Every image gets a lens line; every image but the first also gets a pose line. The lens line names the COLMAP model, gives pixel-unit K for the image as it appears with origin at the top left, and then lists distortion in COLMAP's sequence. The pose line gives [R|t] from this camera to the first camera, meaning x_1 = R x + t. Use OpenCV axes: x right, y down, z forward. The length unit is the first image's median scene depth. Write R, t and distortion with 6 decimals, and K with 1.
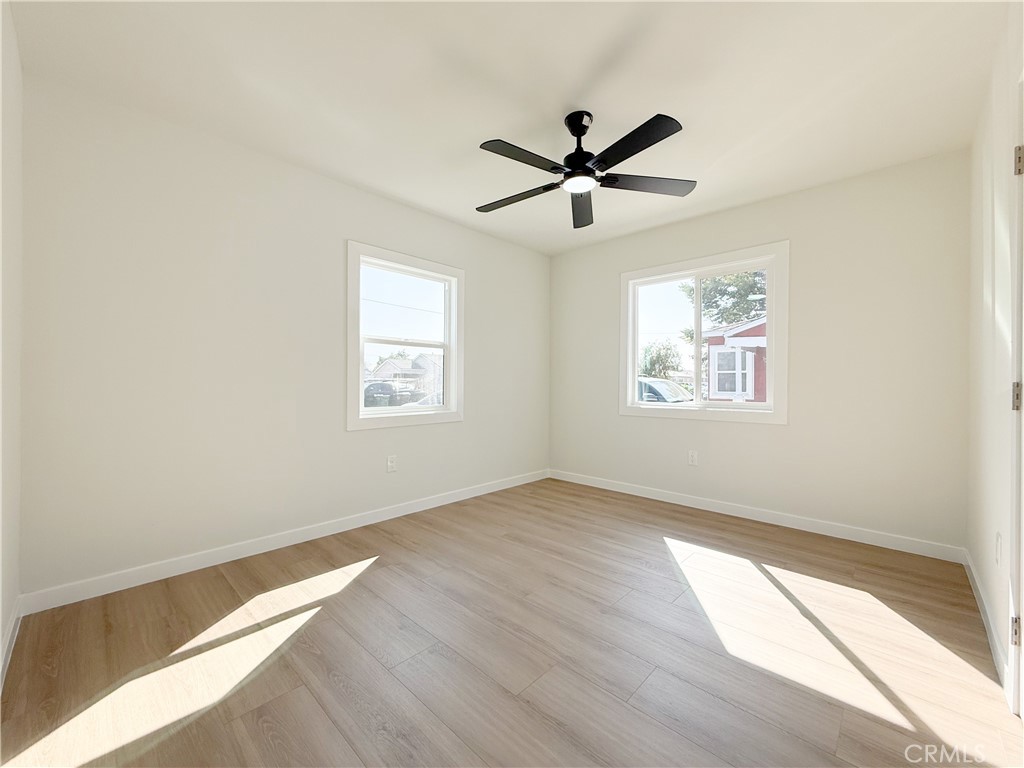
lens RADIAL K [[408.6, 0, 509.6], [0, 408.6, 384.8], [0, 0, 1]] dist [0.000331, 0.000110]
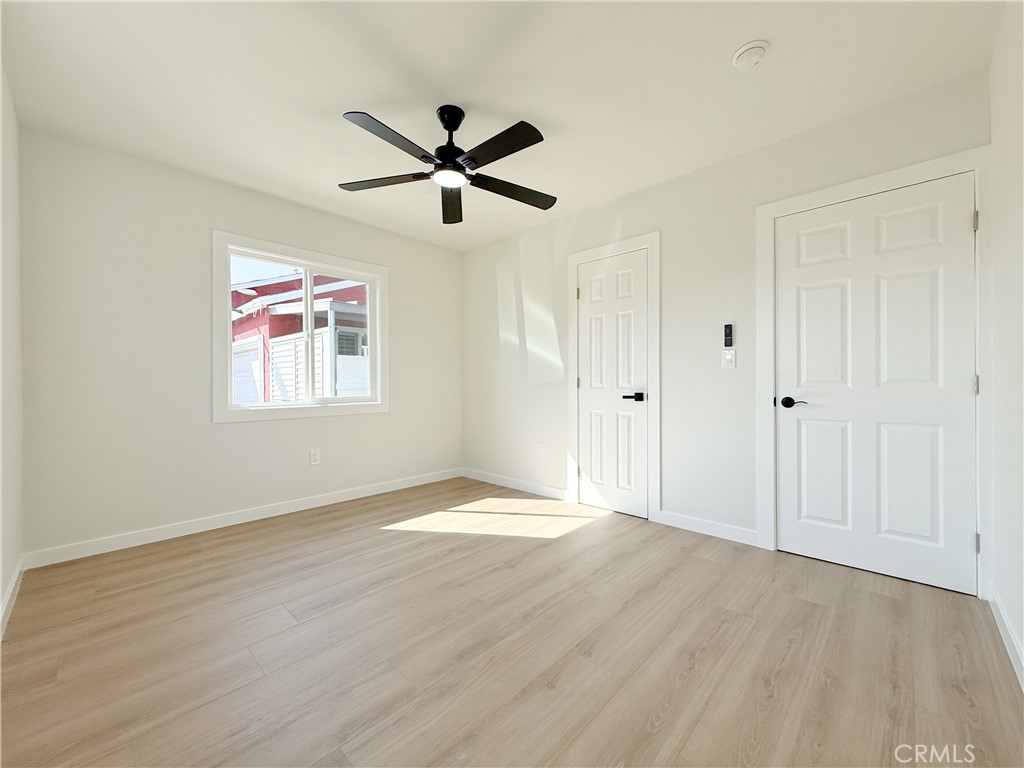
lens RADIAL K [[408.6, 0, 509.6], [0, 408.6, 384.8], [0, 0, 1]] dist [0.000331, 0.000110]
pose [[0.003785, -0.011983, 0.999921, -0.629511], [0.009070, 0.999887, 0.011948, 0.001061], [-0.999952, 0.009024, 0.003893, 0.644306]]
